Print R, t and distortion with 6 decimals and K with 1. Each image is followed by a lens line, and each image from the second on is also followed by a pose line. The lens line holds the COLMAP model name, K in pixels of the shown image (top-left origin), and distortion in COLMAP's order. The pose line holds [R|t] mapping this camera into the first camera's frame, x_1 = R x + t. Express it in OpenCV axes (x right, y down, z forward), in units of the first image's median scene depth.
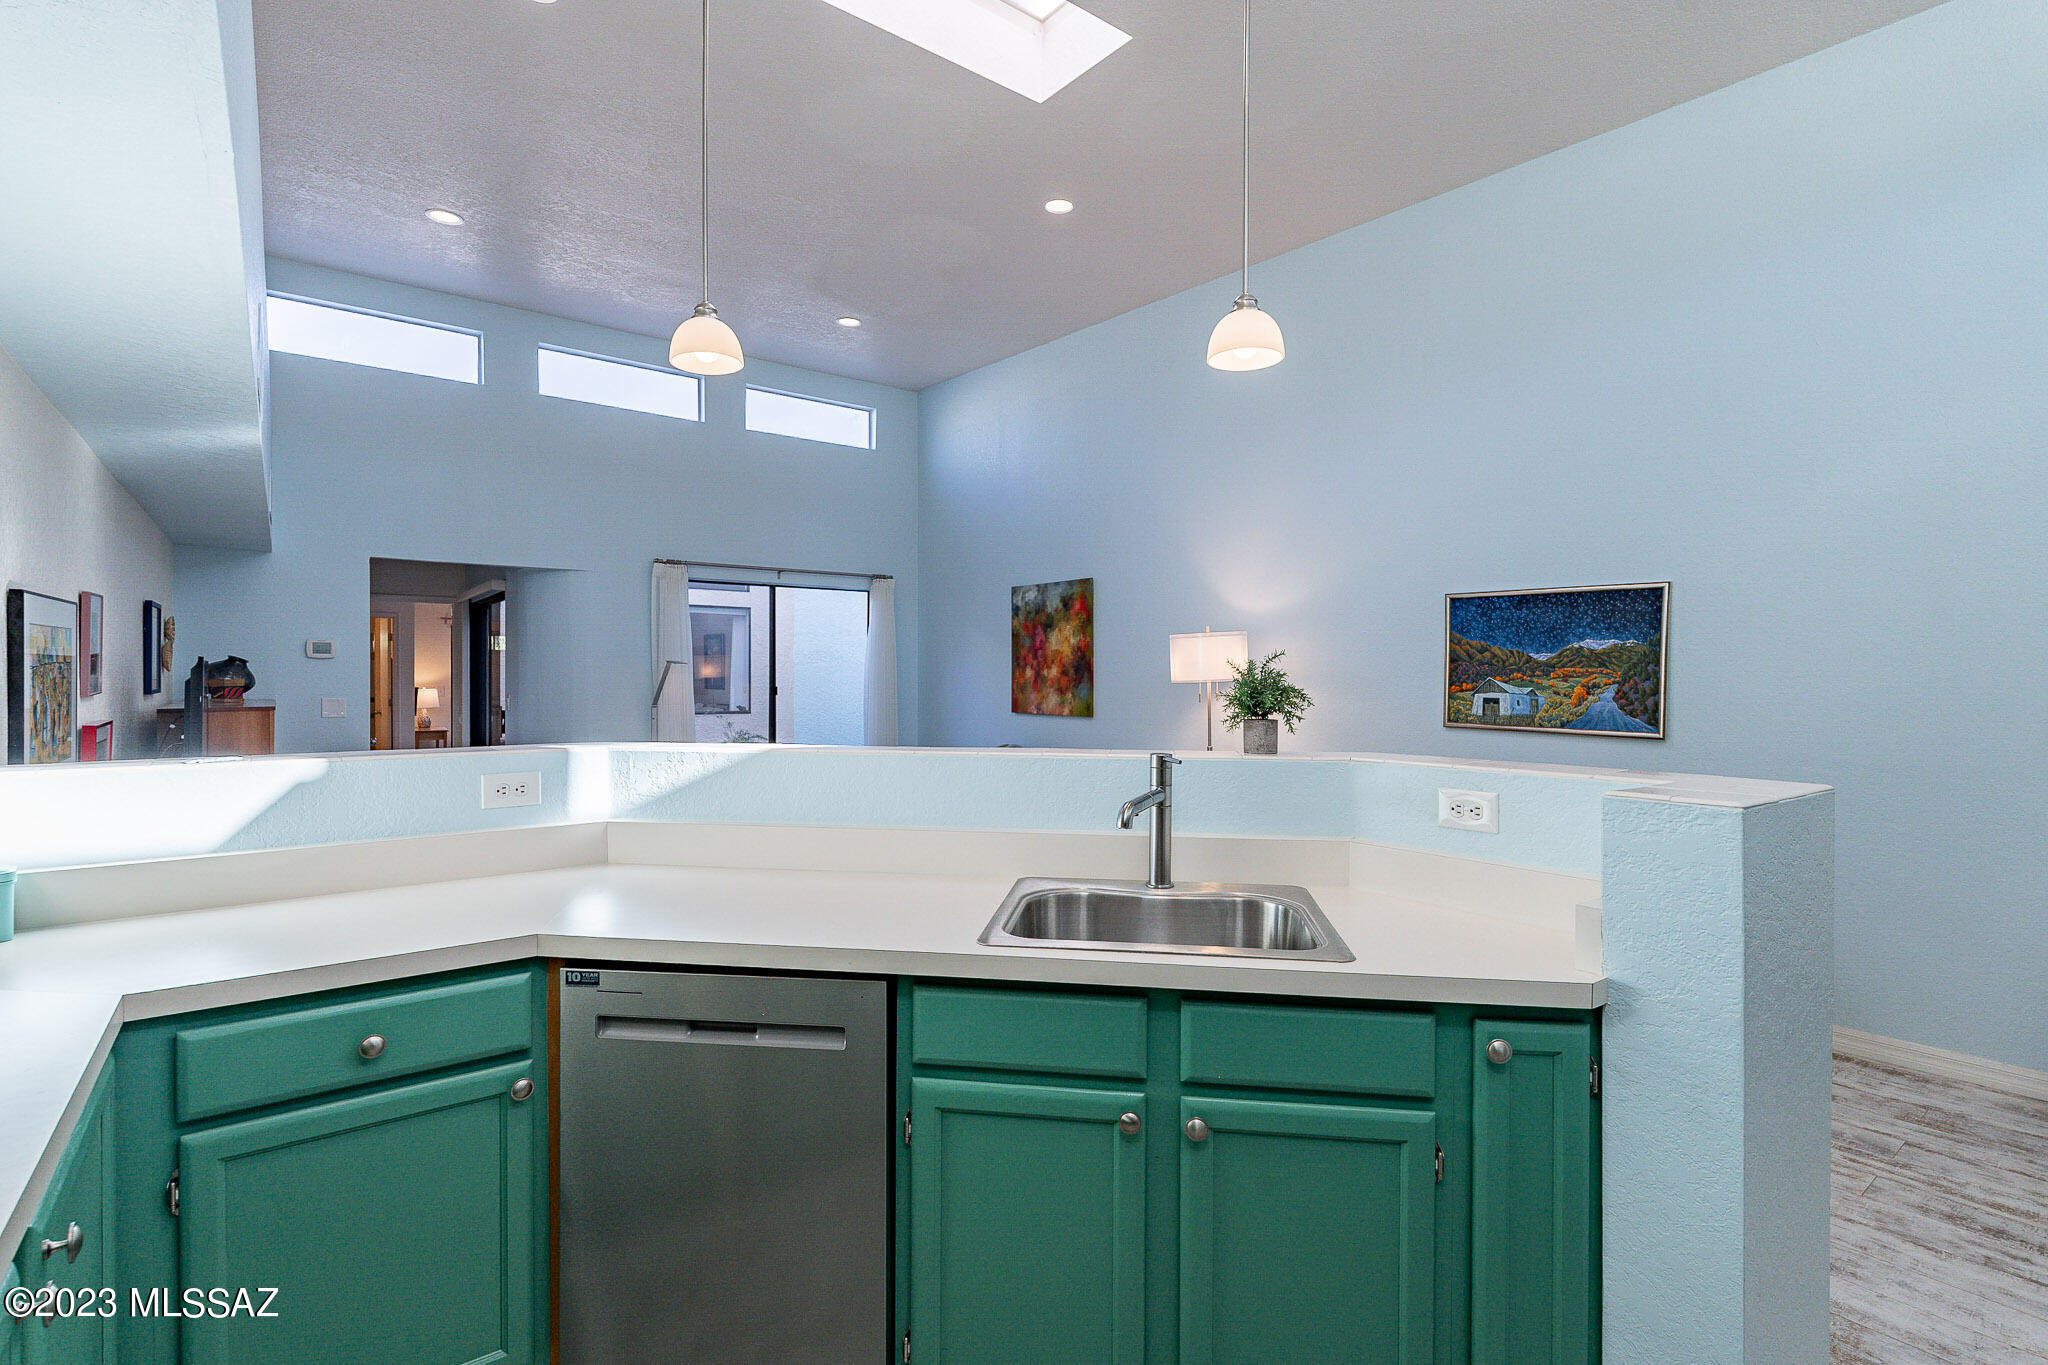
lens RADIAL K [[945.4, 0, 1032.4], [0, 945.4, 679.4], [0, 0, 1]] dist [-0.004521, 0.001260]
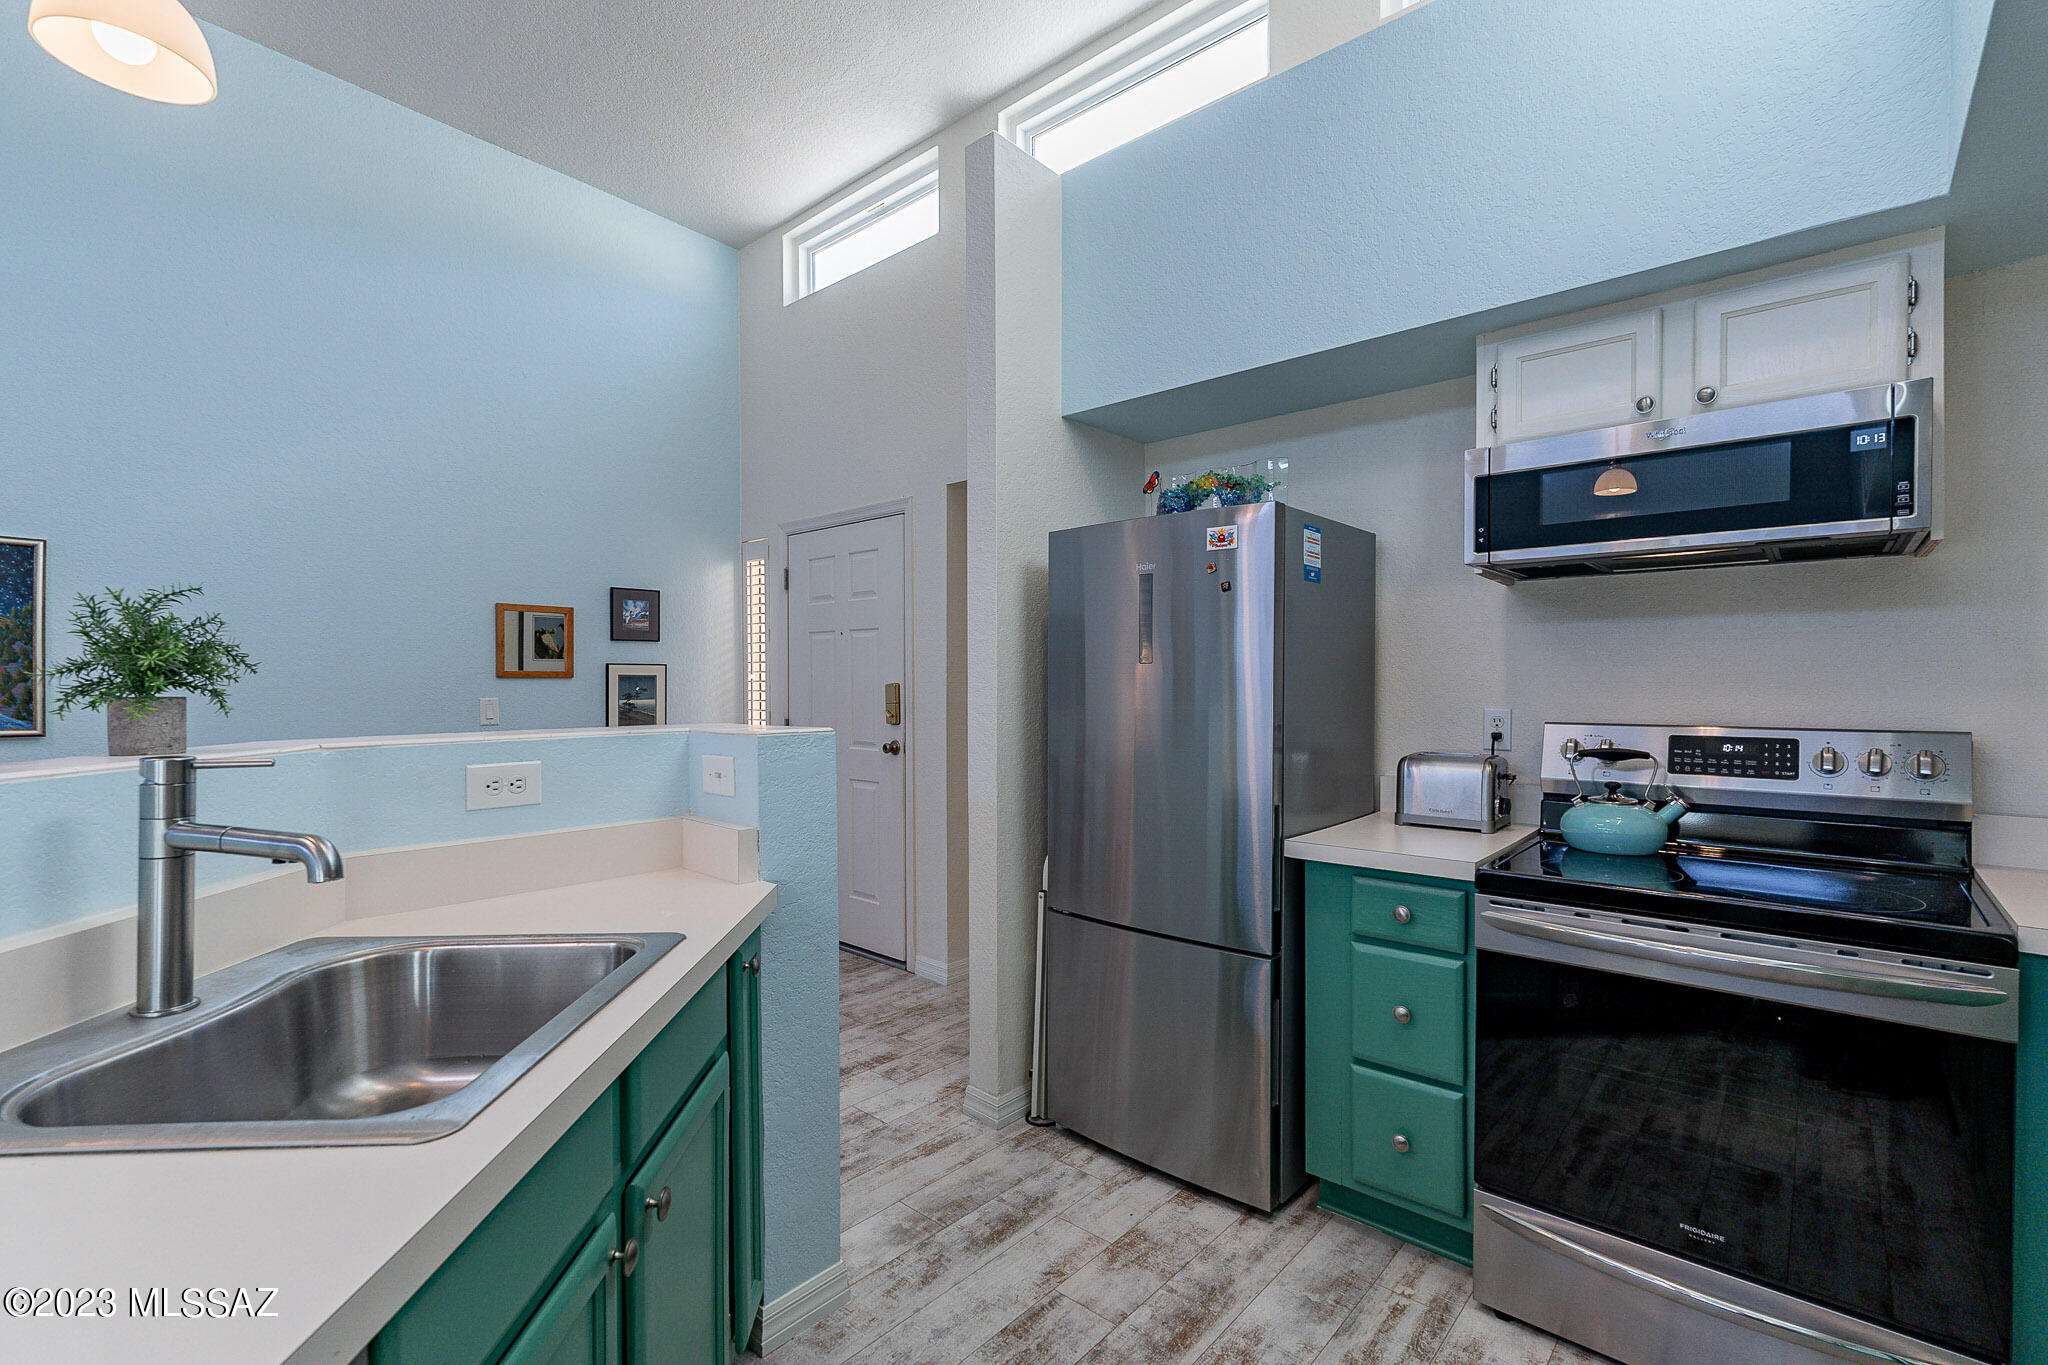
lens RADIAL K [[912.6, 0, 1012.3], [0, 912.6, 694.3], [0, 0, 1]] dist [-0.002061, 0.000205]
pose [[-0.162883, -0.016645, 0.986505, -0.198005], [0.003548, 0.999841, 0.017456, 0.015168], [-0.986639, 0.006343, -0.162798, 0.268344]]
